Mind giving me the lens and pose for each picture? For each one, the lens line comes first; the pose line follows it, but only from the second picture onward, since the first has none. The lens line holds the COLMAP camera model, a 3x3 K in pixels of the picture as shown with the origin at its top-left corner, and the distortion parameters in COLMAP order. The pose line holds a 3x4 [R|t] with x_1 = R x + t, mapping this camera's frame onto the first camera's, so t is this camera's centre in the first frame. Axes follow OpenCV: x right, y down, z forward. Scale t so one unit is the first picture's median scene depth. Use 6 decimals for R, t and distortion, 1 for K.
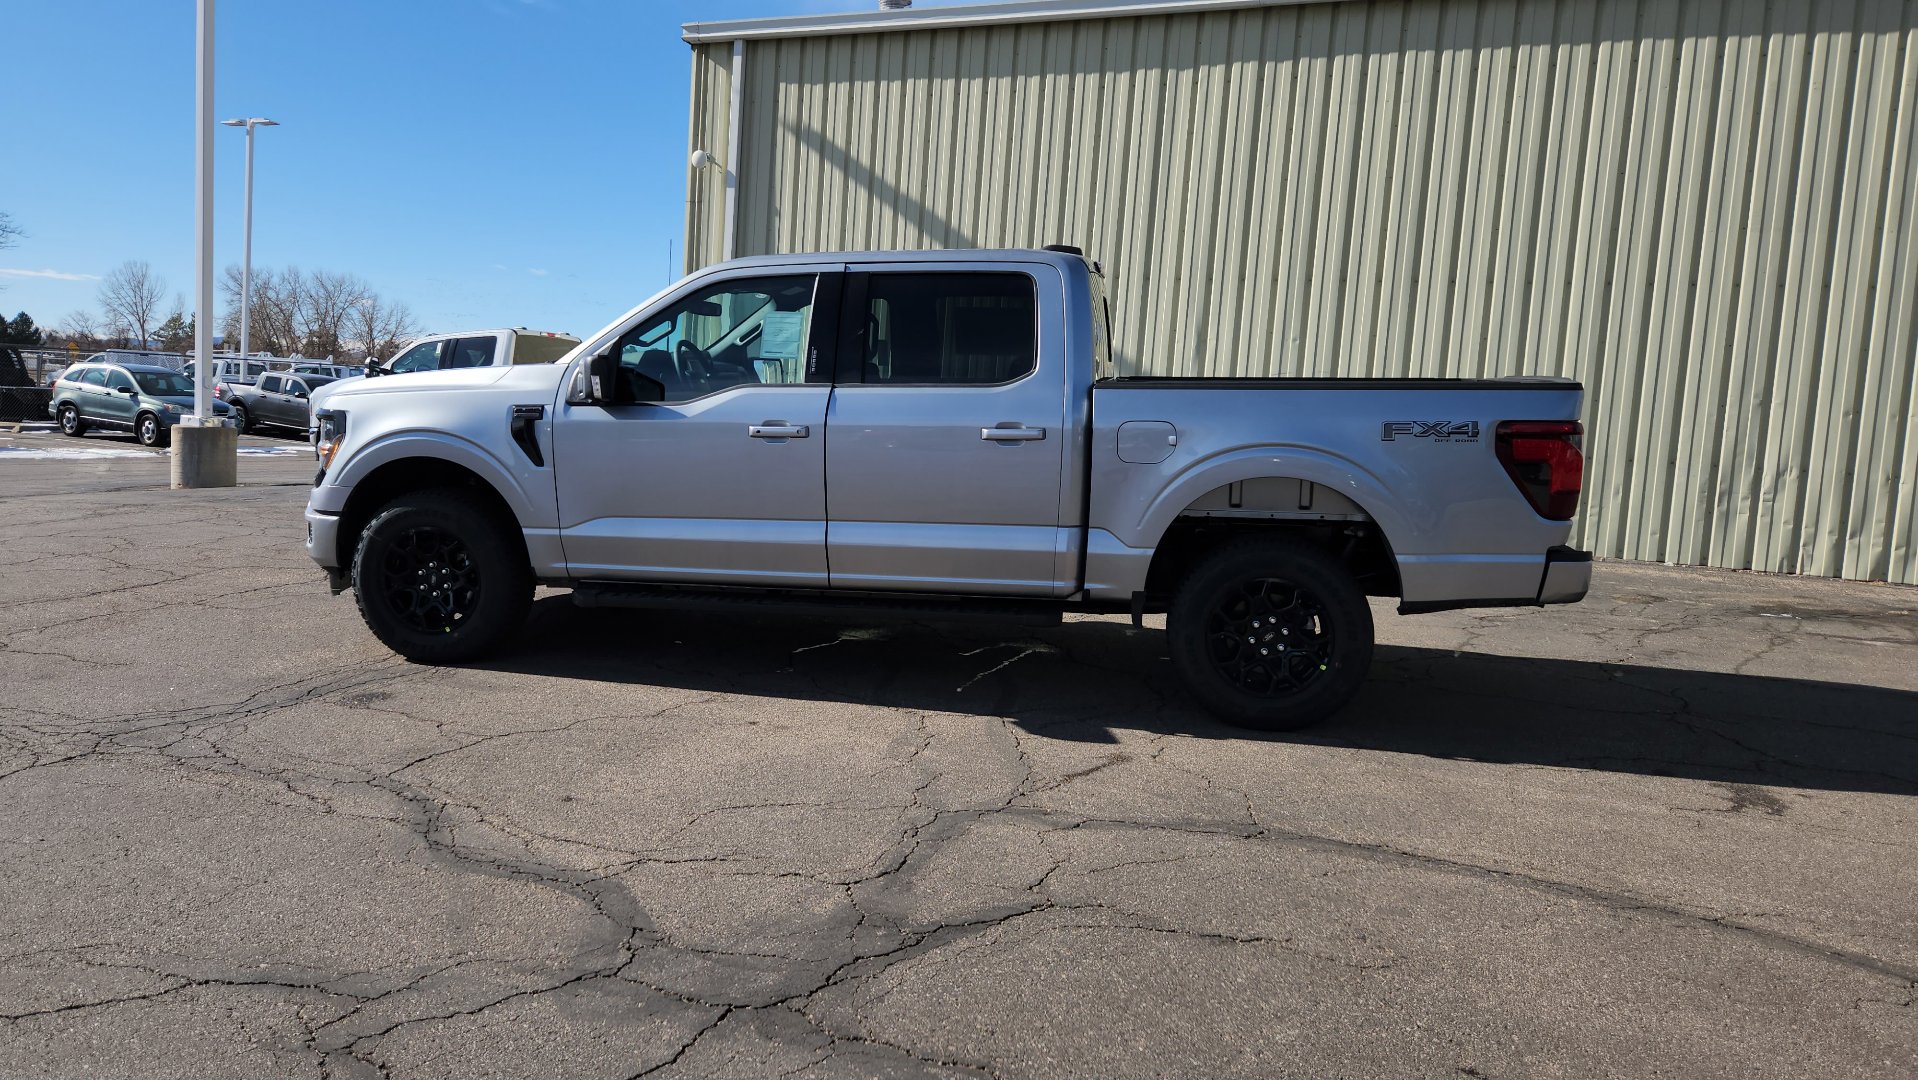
lens RADIAL K [[1242.5, 0, 959.0], [0, 1242.5, 540.0], [0, 0, 1]] dist [0.065454, -0.030265]
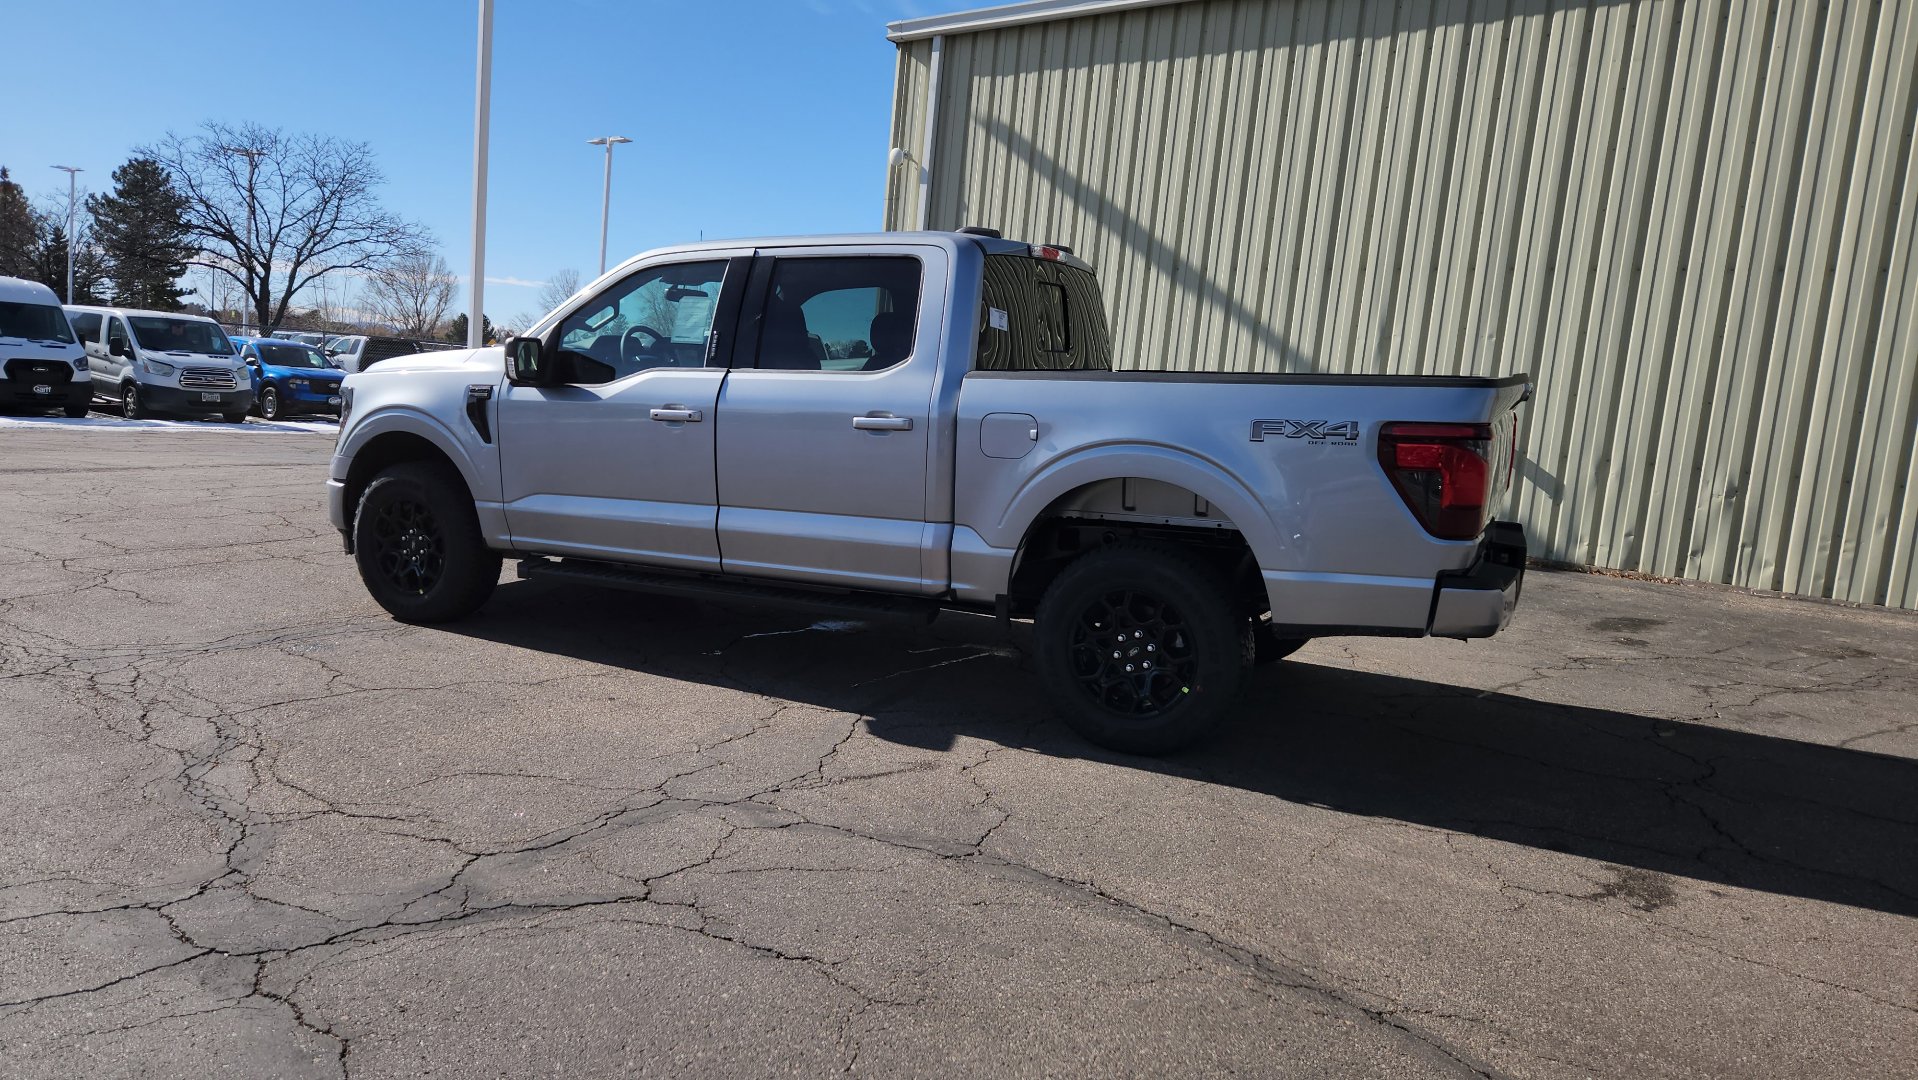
lens RADIAL K [[1253.2, 0, 923.5], [0, 1253.2, 547.4], [0, 0, 1]] dist [0.080169, -0.059901]
pose [[0.963359, 0.052232, -0.263082, 0.306745], [-0.051089, 0.998631, 0.011188, -0.001425], [0.263306, 0.002663, 0.964709, 0.063064]]
